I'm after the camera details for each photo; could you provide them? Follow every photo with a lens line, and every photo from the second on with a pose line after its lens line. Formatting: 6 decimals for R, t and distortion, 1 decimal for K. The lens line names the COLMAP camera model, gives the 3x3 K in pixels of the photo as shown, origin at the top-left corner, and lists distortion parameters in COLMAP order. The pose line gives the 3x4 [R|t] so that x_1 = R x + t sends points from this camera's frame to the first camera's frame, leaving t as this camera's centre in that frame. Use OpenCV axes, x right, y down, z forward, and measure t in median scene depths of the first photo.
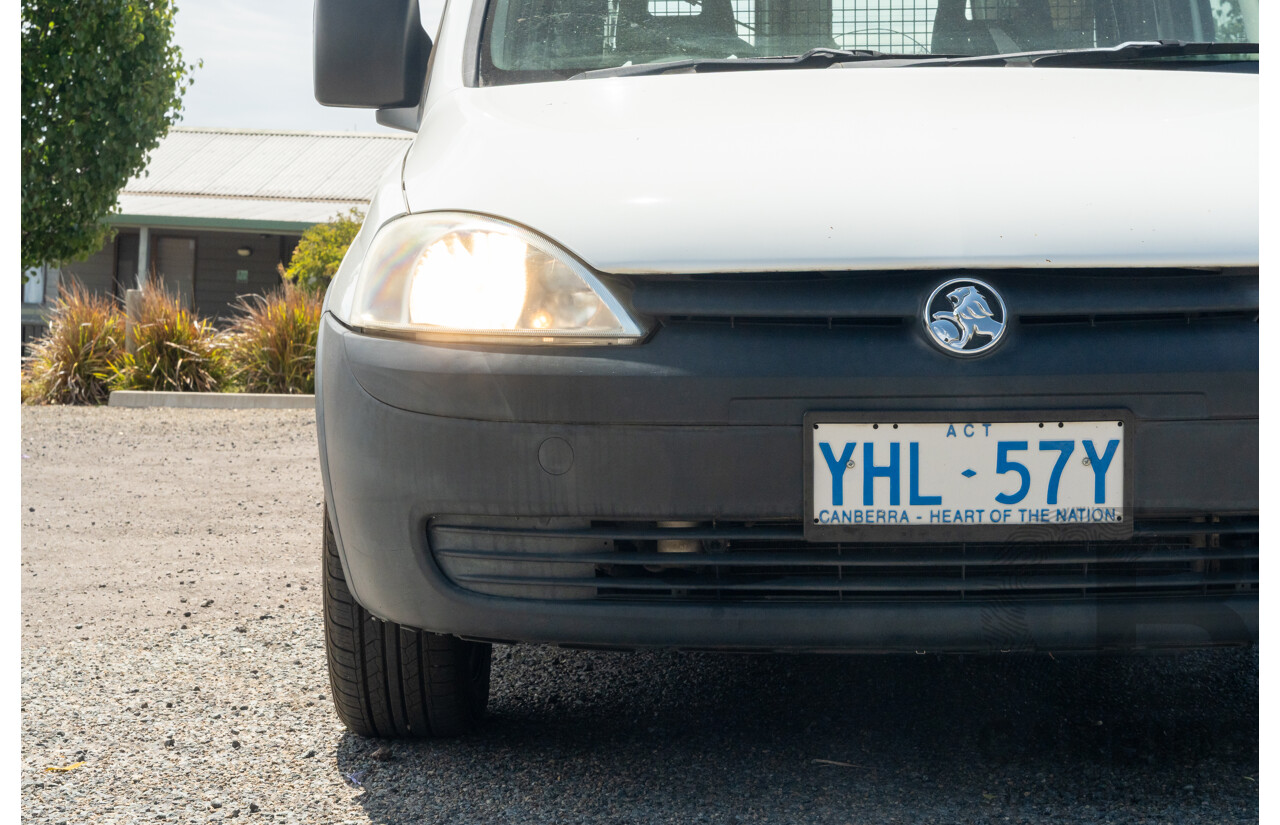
lens RADIAL K [[2851.9, 0, 693.0], [0, 2851.9, 410.7], [0, 0, 1]] dist [-0.052100, 0.662268]
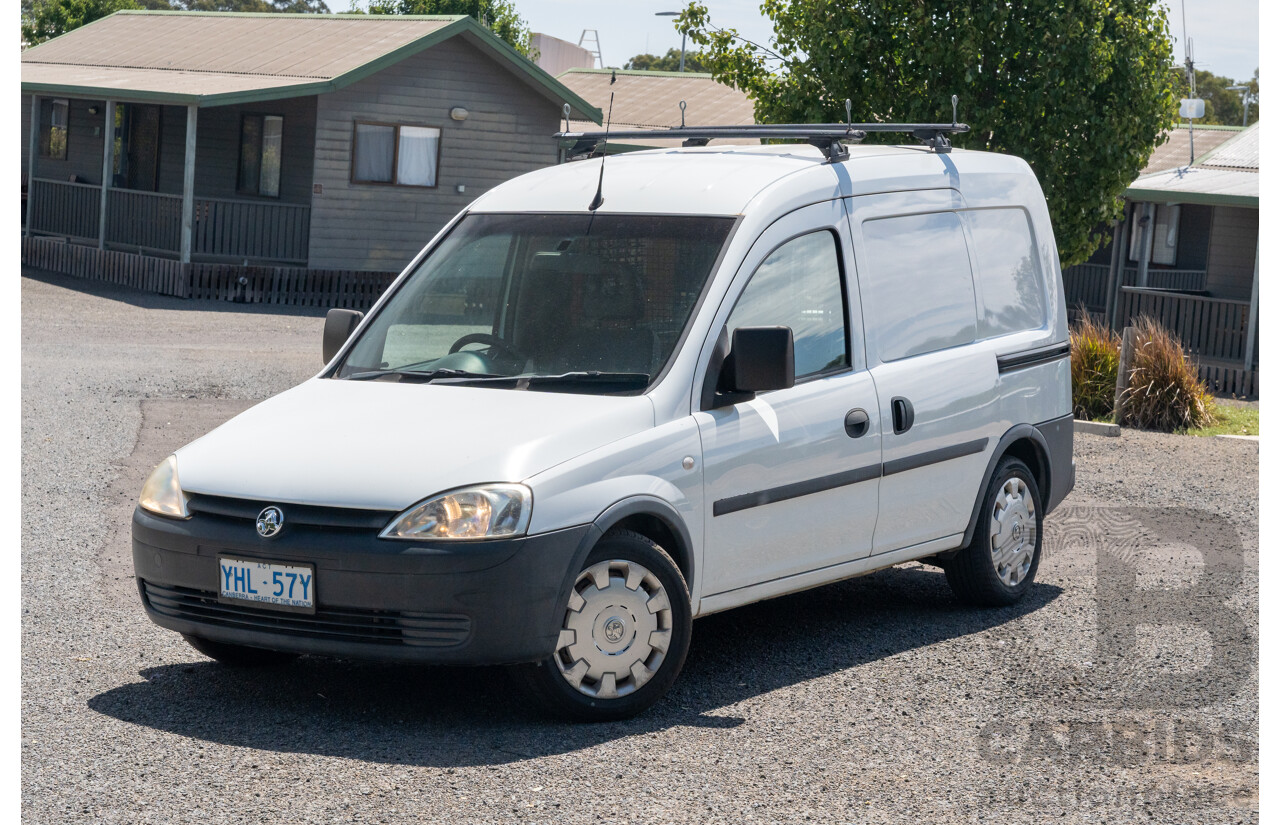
lens RADIAL K [[2851.9, 0, 693.0], [0, 2851.9, 410.7], [0, 0, 1]] dist [-0.052100, 0.662268]
pose [[0.858249, 0.067474, -0.508779, 1.702816], [-0.052561, 0.997663, 0.043646, -0.261884], [0.510535, -0.010717, 0.859790, -1.000992]]
